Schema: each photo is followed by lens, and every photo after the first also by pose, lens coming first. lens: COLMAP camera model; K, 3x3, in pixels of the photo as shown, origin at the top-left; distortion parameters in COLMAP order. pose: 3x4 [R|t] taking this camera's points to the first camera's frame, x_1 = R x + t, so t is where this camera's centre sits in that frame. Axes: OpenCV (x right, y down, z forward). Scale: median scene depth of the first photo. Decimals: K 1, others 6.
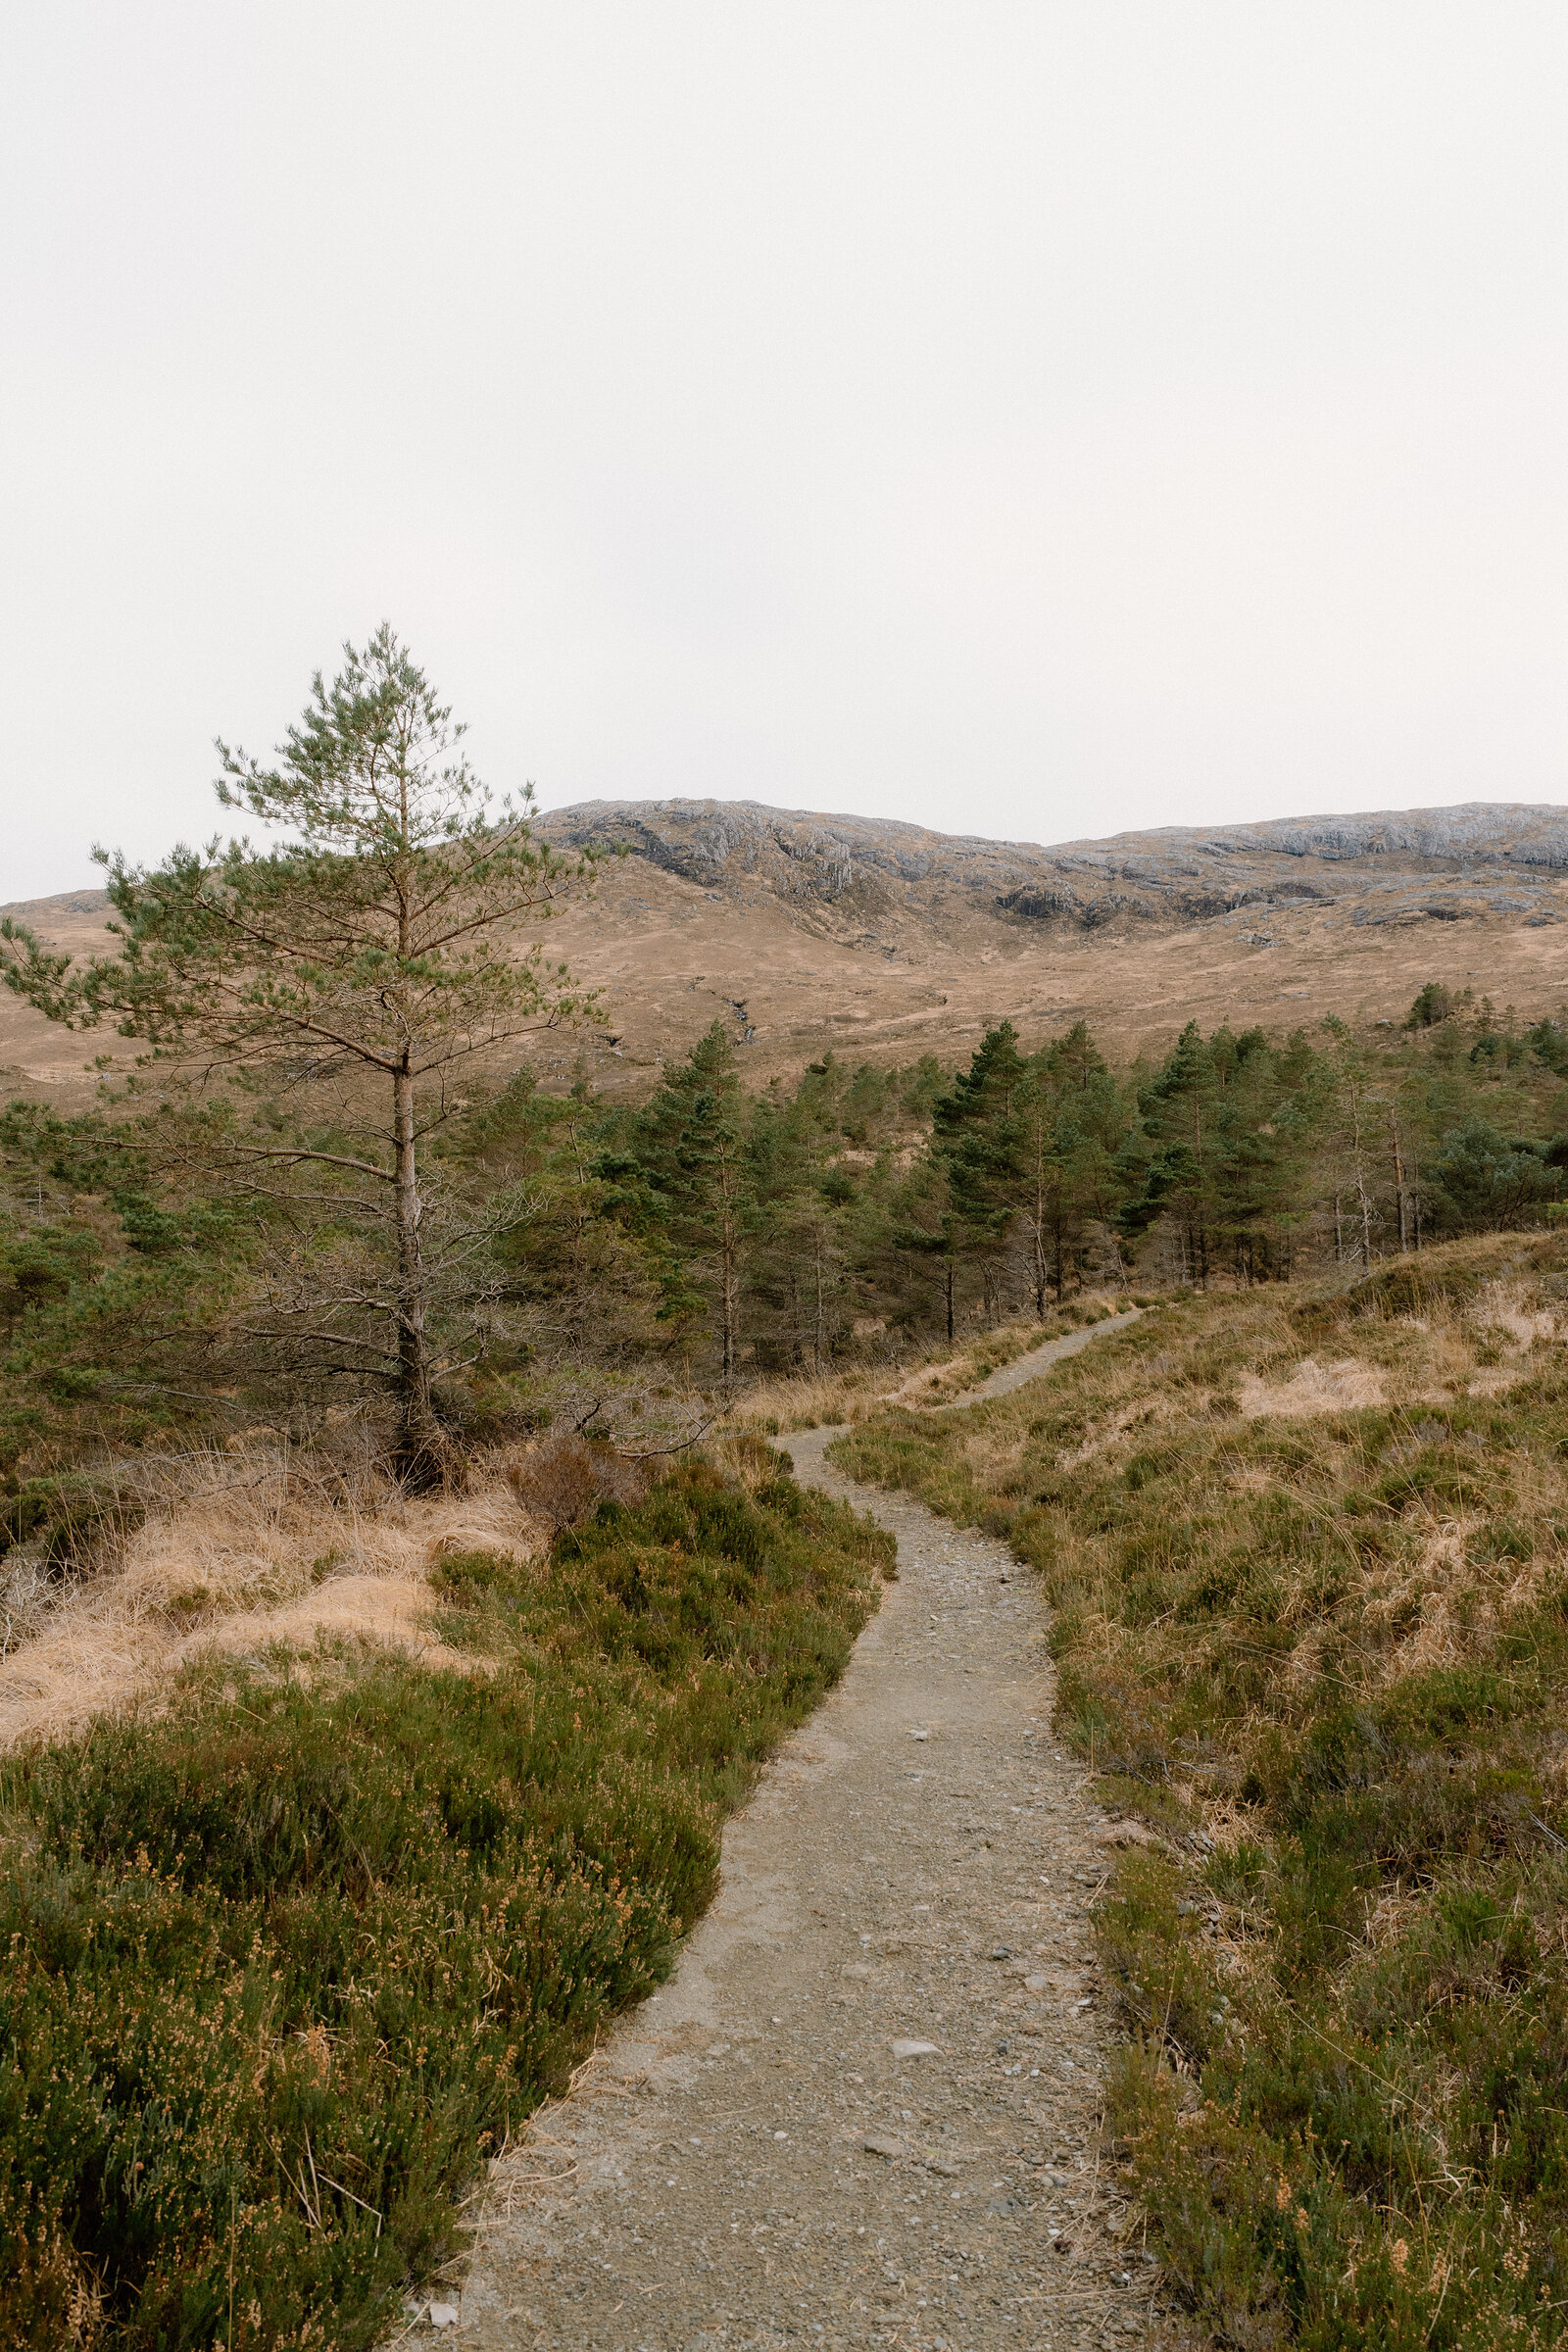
lens RADIAL K [[1892.4, 0, 786.2], [0, 1892.4, 1177.2], [0, 0, 1]] dist [-0.014178, -0.002981]
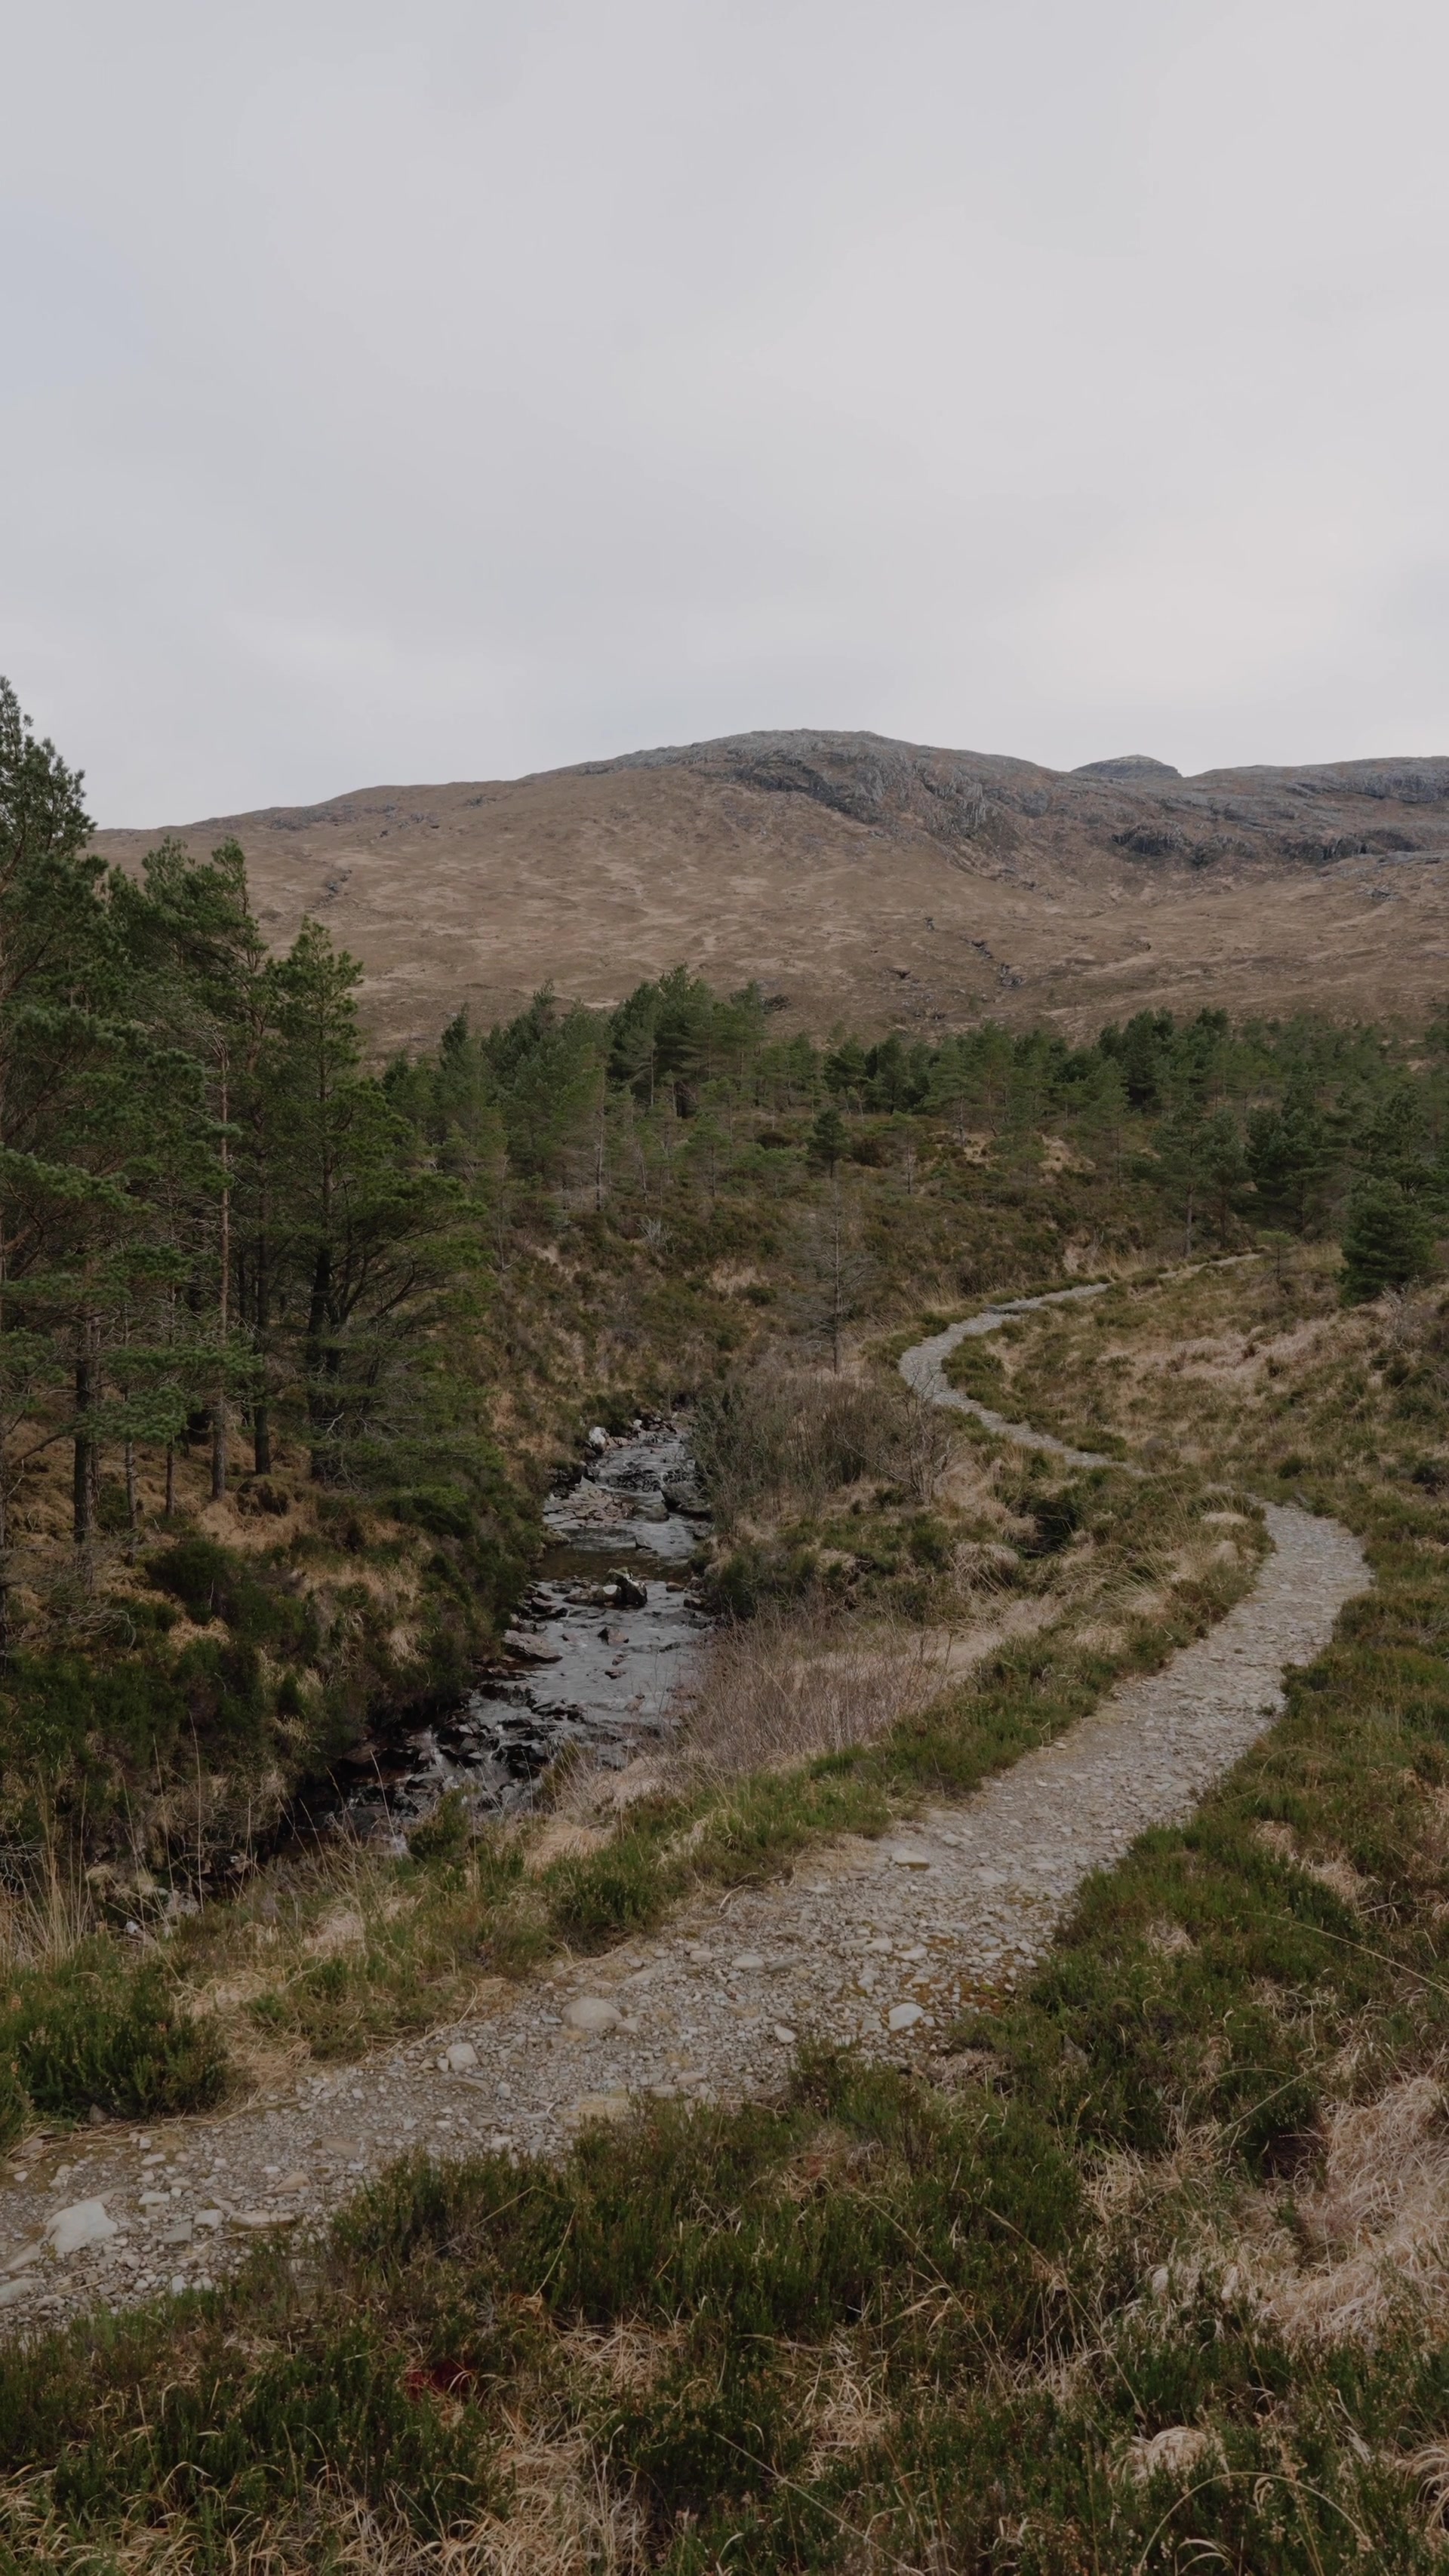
lens RADIAL K [[1936.6, 0, 726.5], [0, 1936.6, 1286.8], [0, 0, 1]] dist [-0.026463, 0.010316]
pose [[0.999474, 0.025691, -0.019815, -0.139910], [-0.023465, 0.994155, 0.105379, 0.002501], [0.022406, -0.104859, 0.994235, -0.262257]]
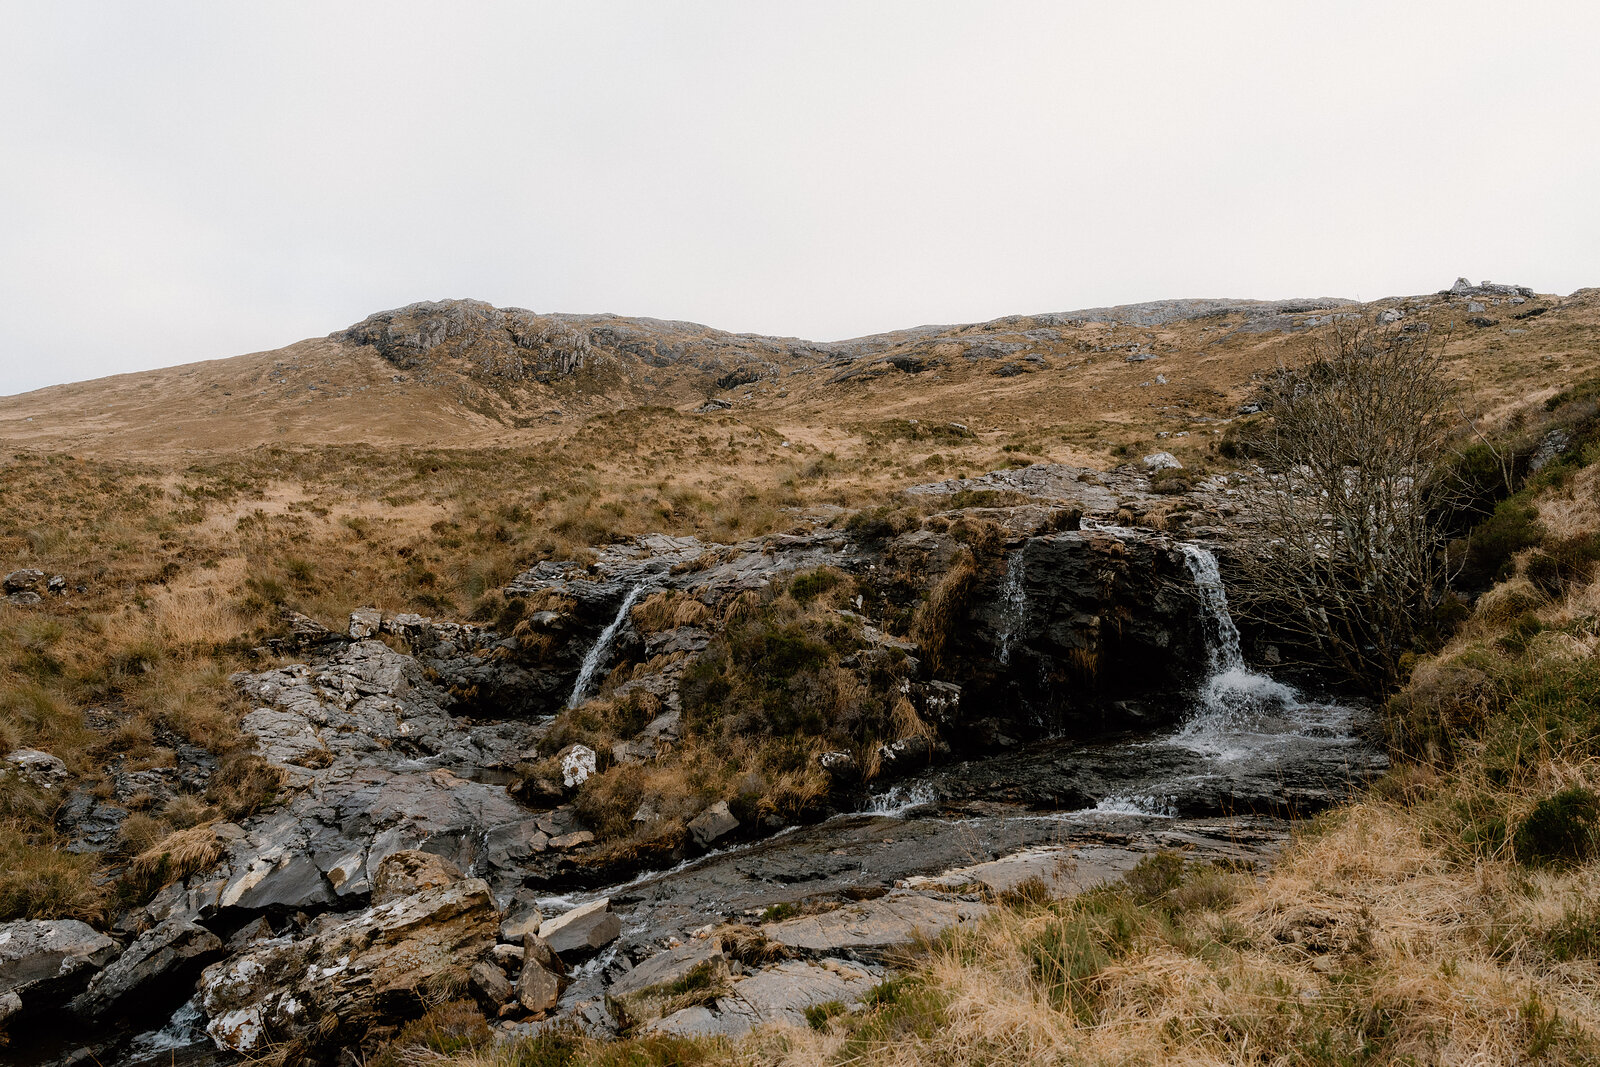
lens RADIAL K [[1072.5, 0, 803.4], [0, 1072.5, 533.6], [0, 0, 1]] dist [-0.016987, 0.003256]
pose [[0.996691, -0.005562, -0.081089, 0.350815], [0.003692, 0.999724, -0.023187, -0.060669], [0.081195, 0.022811, 0.996437, 0.569878]]
